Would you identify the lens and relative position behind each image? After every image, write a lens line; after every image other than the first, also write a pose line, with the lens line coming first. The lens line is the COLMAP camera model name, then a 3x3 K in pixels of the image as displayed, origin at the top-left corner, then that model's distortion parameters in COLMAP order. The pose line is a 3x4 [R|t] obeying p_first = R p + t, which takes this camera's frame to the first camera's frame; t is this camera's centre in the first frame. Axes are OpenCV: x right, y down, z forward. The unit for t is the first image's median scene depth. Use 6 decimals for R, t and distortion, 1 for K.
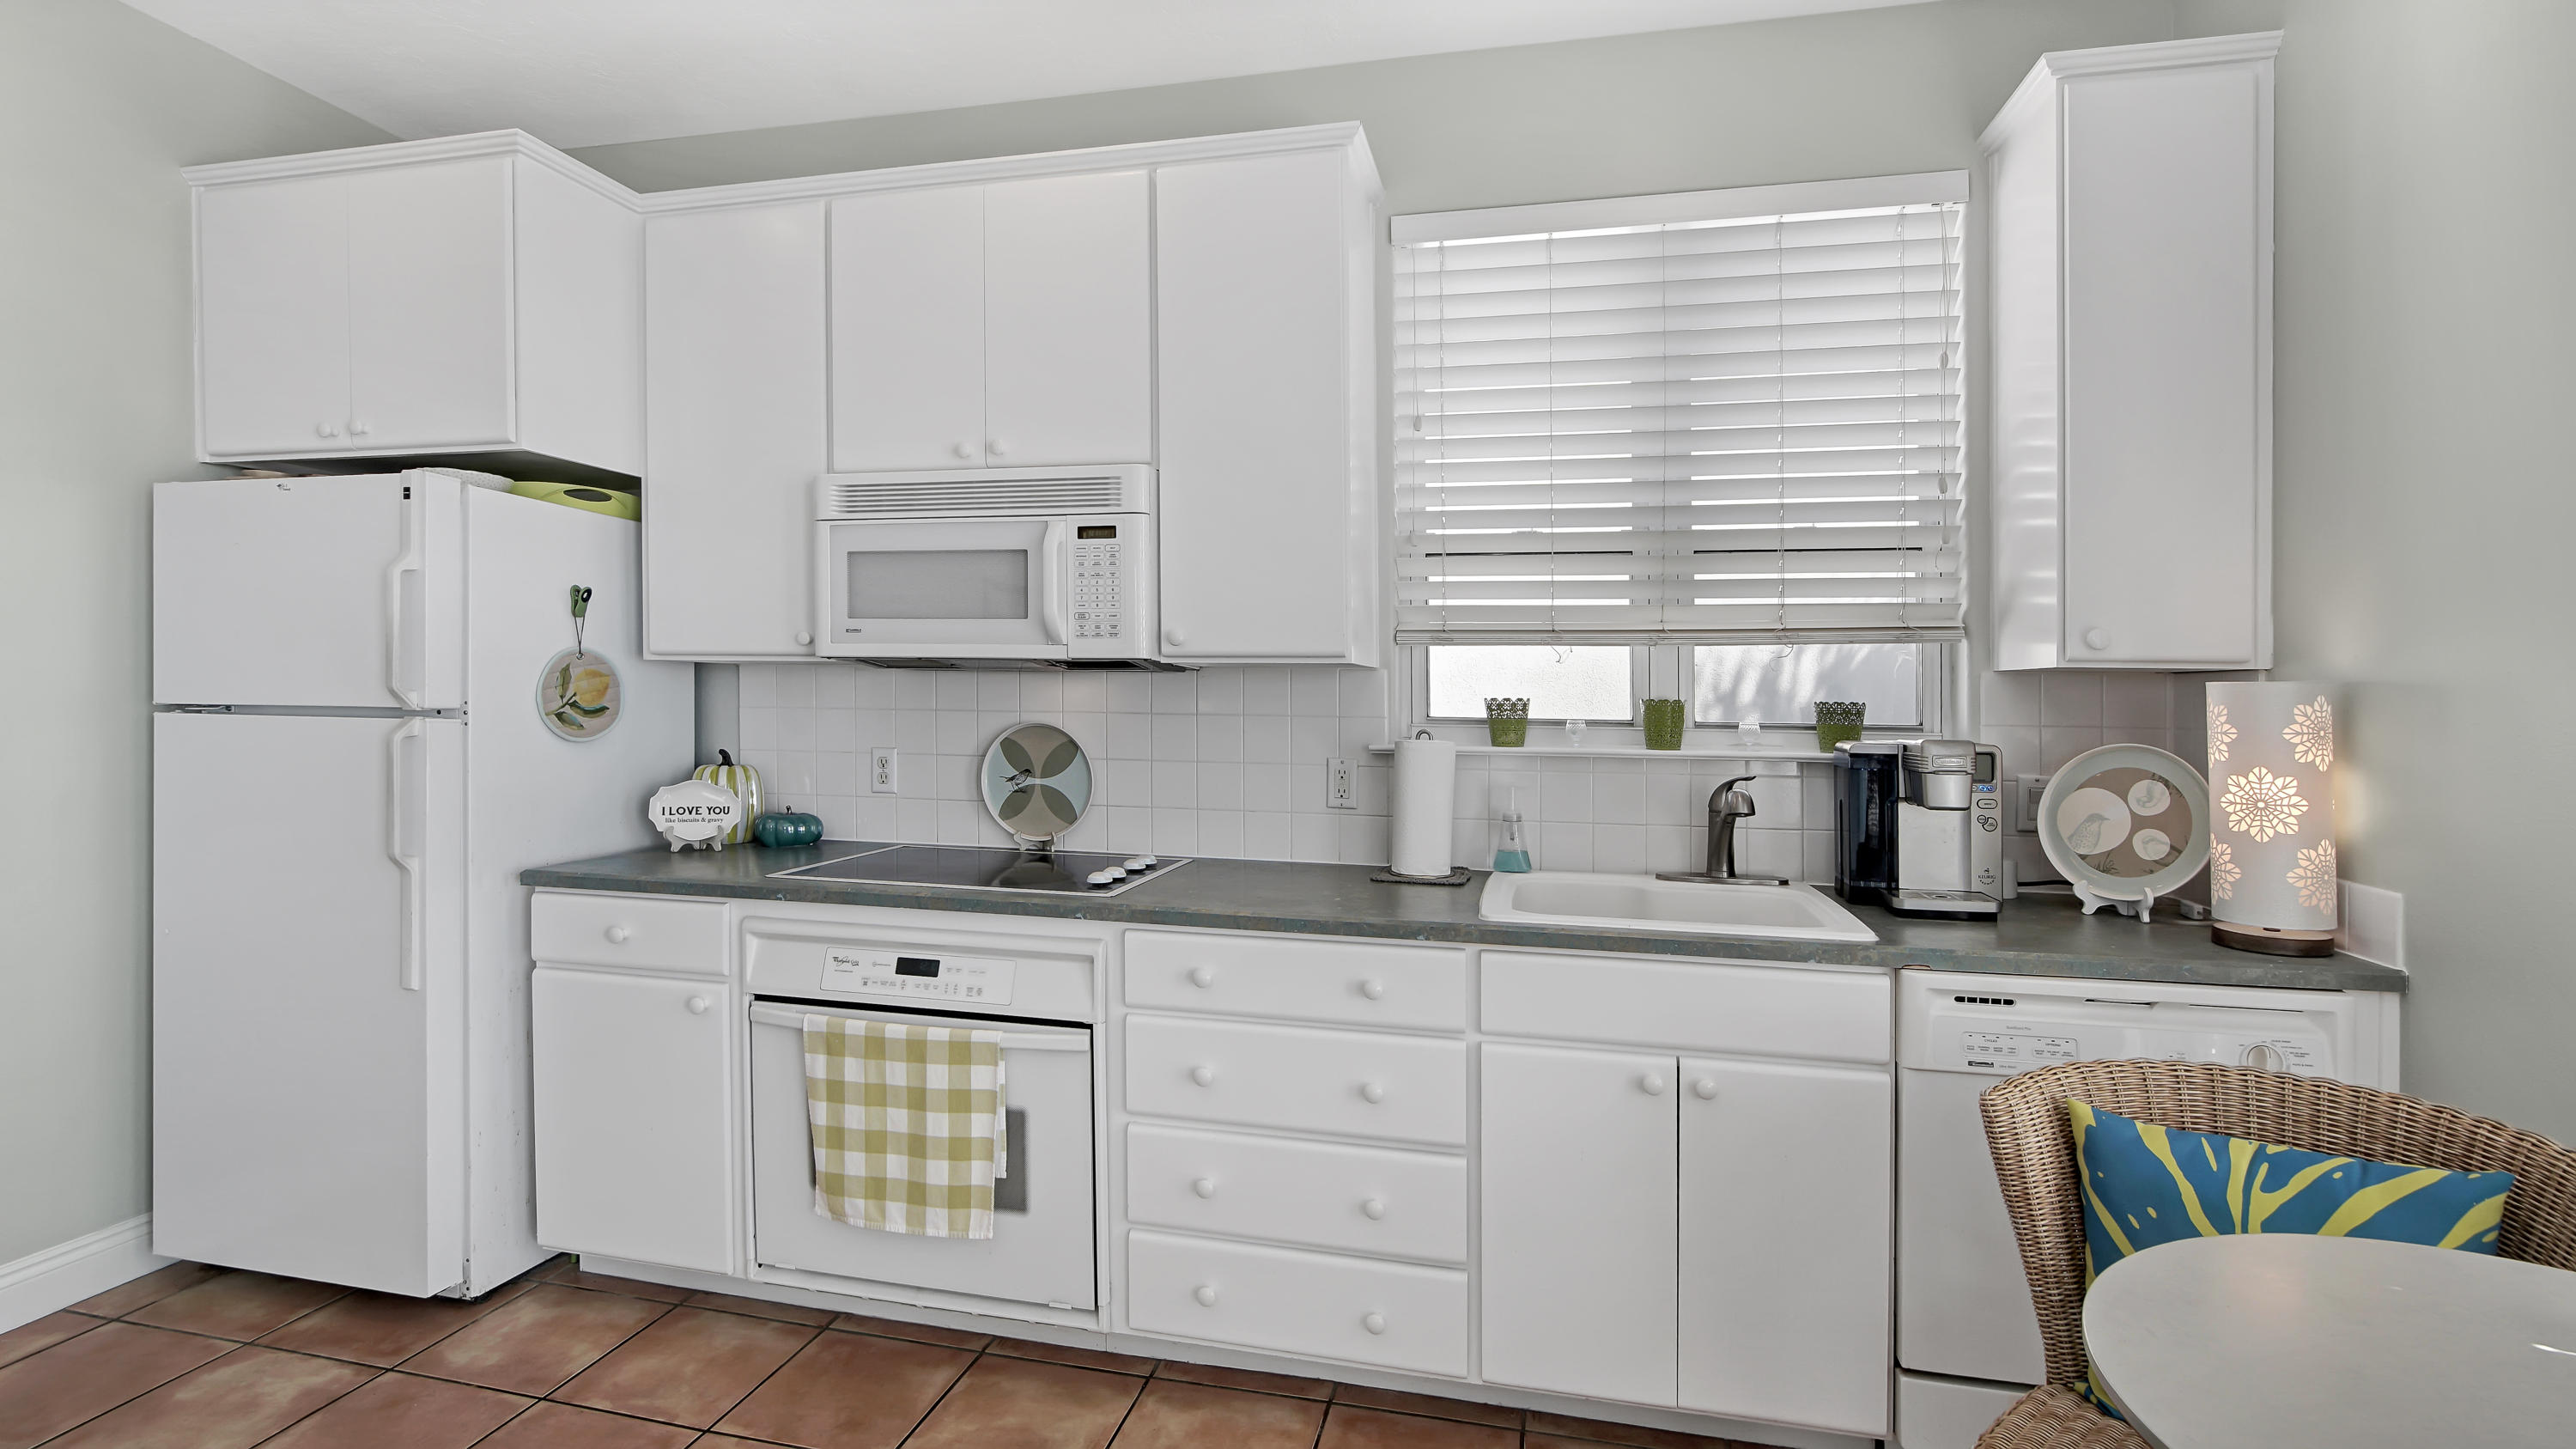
lens RADIAL K [[1181.6, 0, 1267.0], [0, 1181.6, 702.9], [0, 0, 1]] dist [-0.011478, 0.003442]
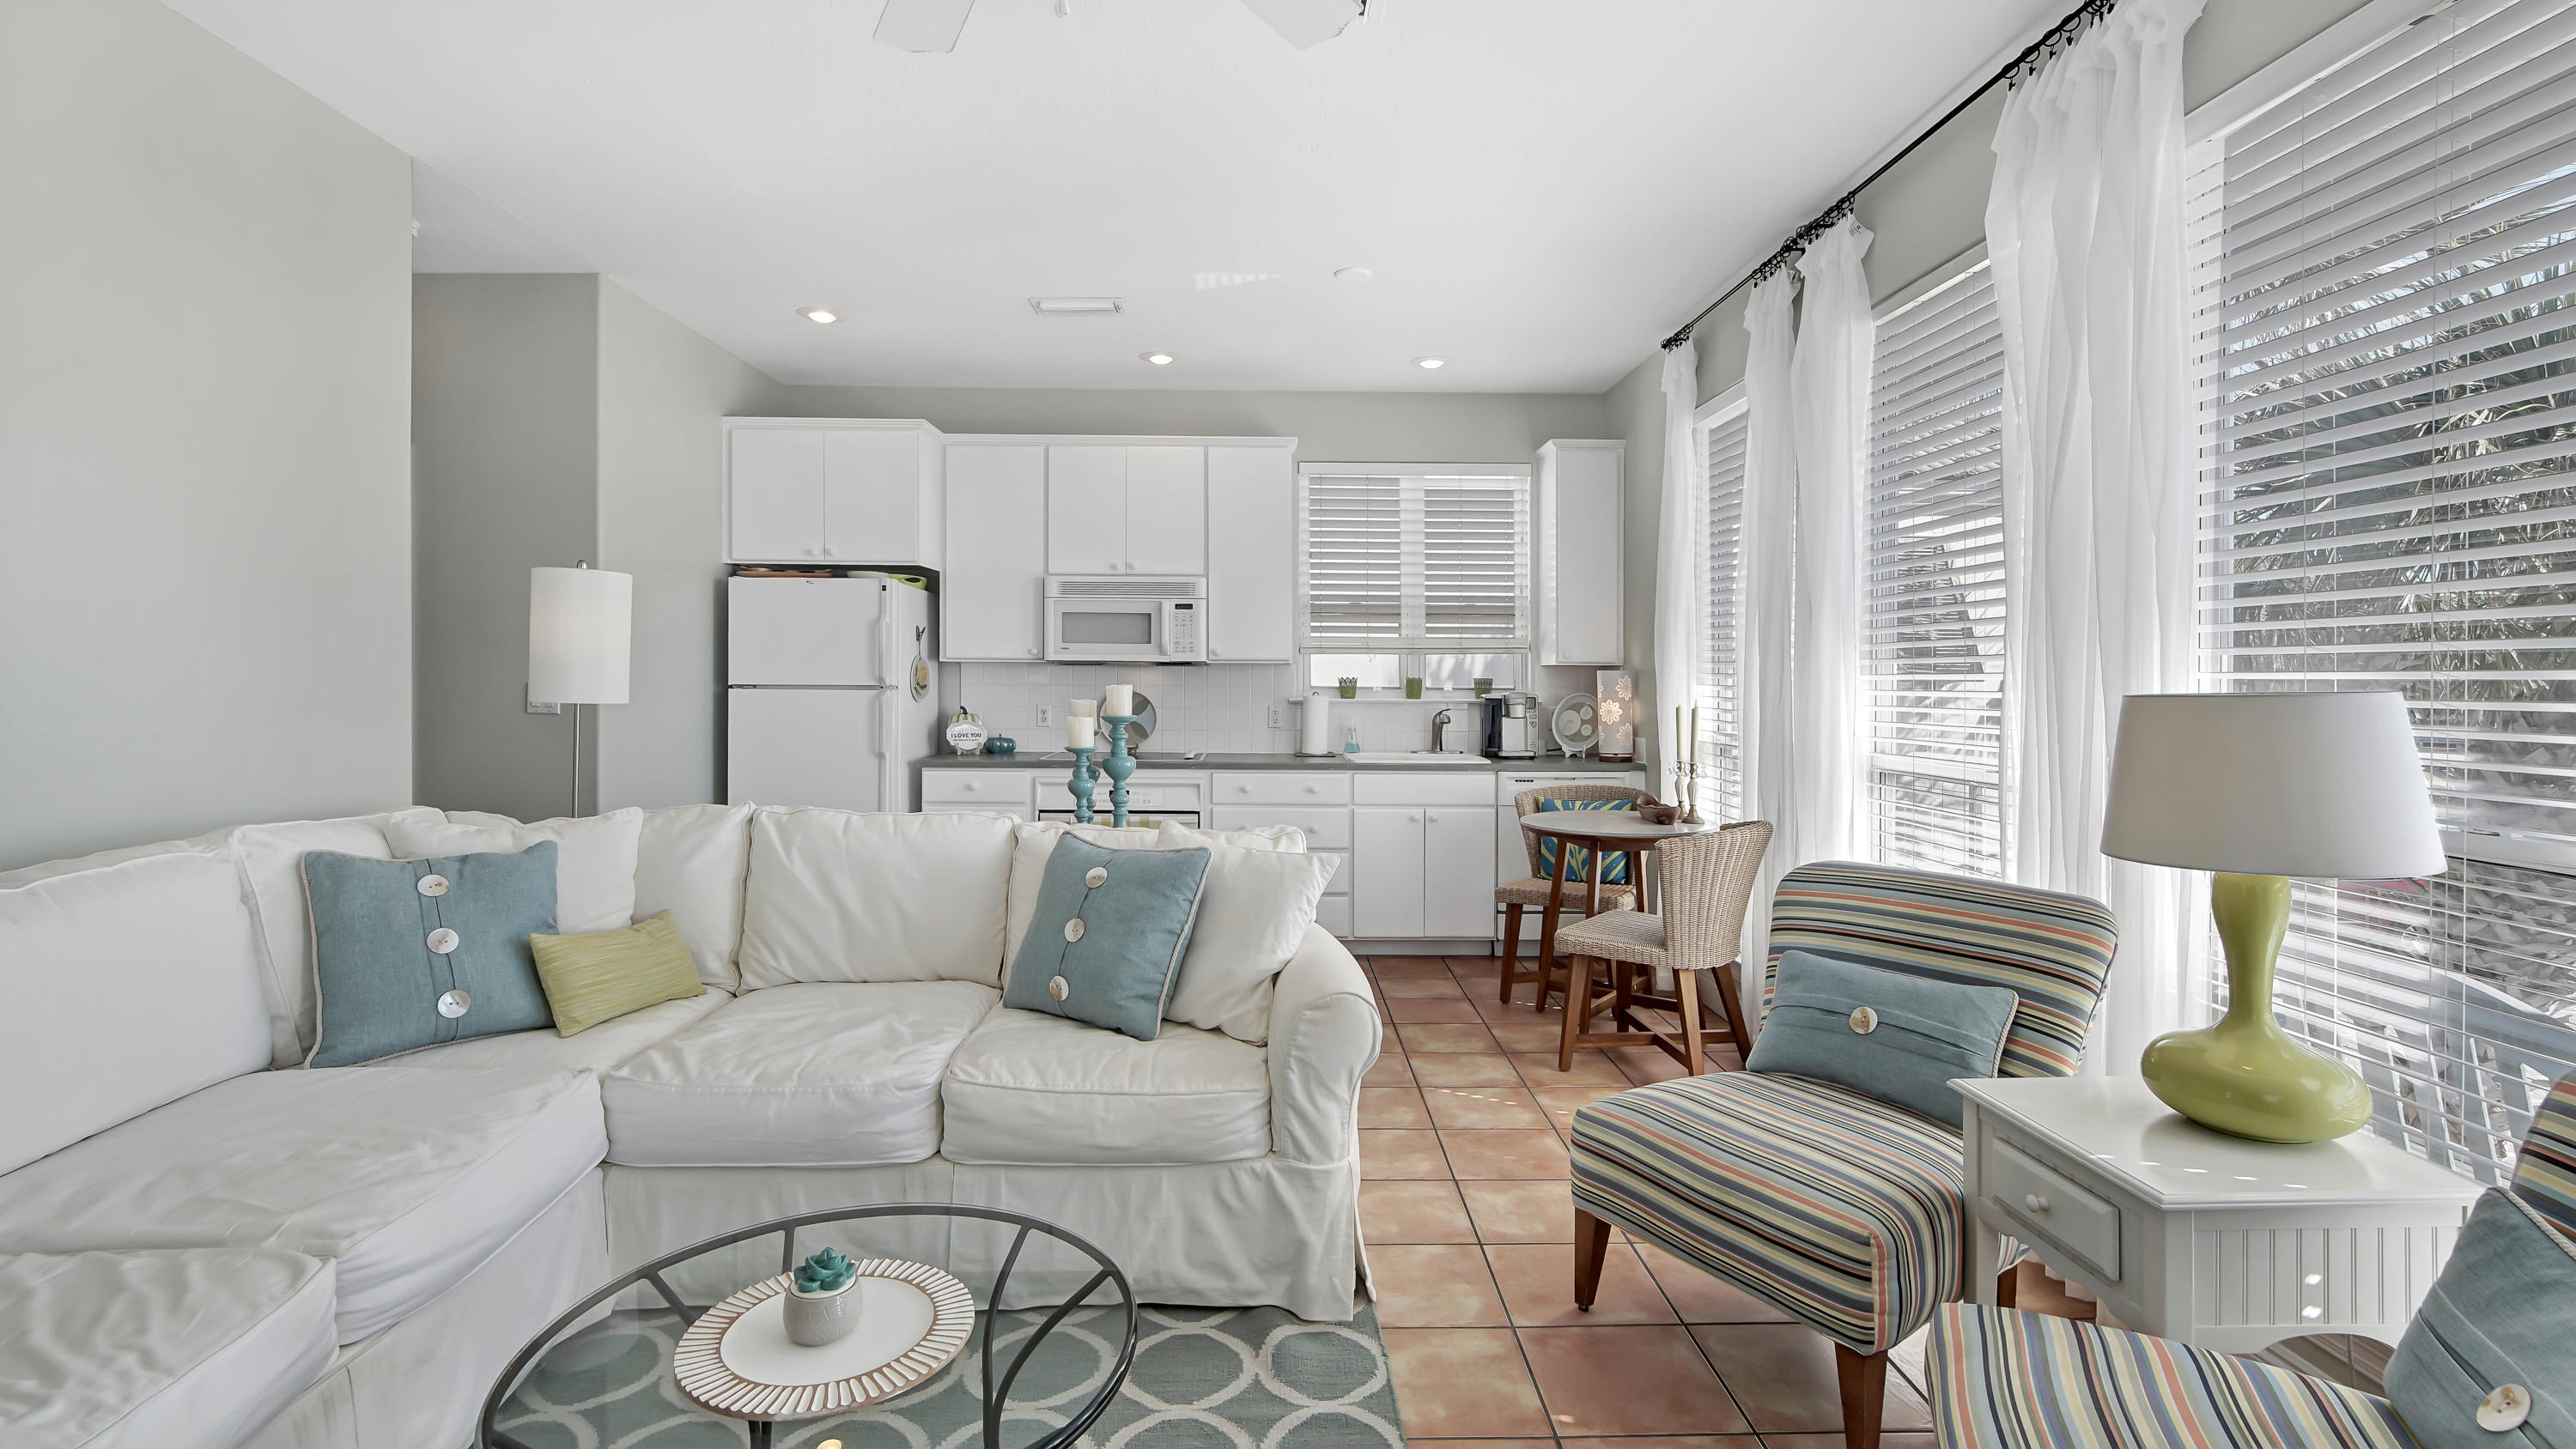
lens RADIAL K [[1181.2, 0, 1279.9], [0, 1181.2, 677.7], [0, 0, 1]] dist [-0.011478, 0.003442]
pose [[0.968875, -0.005924, 0.247480, -0.525283], [0.006247, 0.999980, -0.000519, -0.003611], [-0.247472, 0.002048, 0.968893, -1.263455]]
